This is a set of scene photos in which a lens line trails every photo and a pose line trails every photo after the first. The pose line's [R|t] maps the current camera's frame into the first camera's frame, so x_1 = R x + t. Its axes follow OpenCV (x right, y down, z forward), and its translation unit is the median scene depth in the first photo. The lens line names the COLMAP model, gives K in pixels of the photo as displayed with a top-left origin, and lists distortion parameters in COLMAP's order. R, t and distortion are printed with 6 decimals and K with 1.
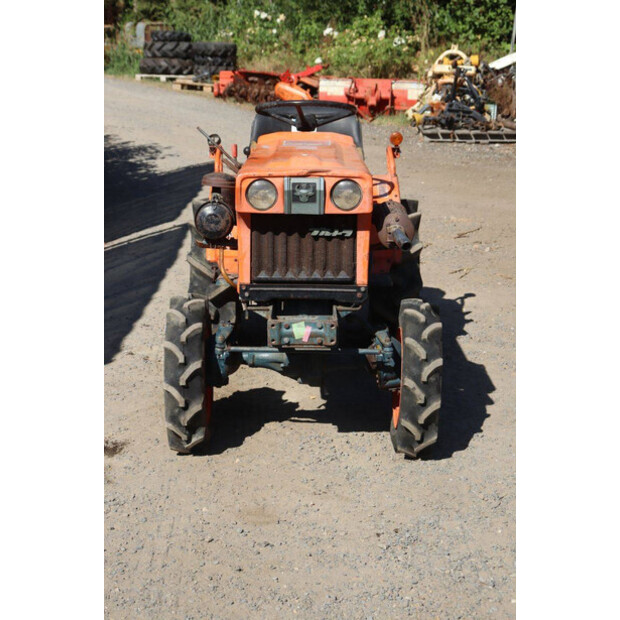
lens RADIAL K [[1267.5, 0, 318.4], [0, 1267.5, 311.9], [0, 0, 1]] dist [0.328950, 0.202338]
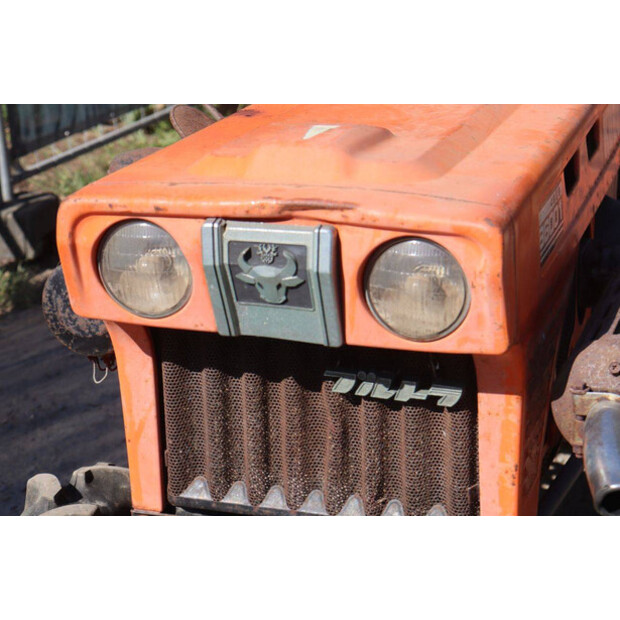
lens RADIAL K [[1400.4, 0, 310.0], [0, 1400.4, 310.0], [0, 0, 1]] dist [0.392005, 0.261768]
pose [[0.942582, 0.073265, -0.325841, 0.098597], [-0.037848, 0.992789, 0.113741, -0.117855], [0.331824, -0.094878, 0.938558, 0.674431]]
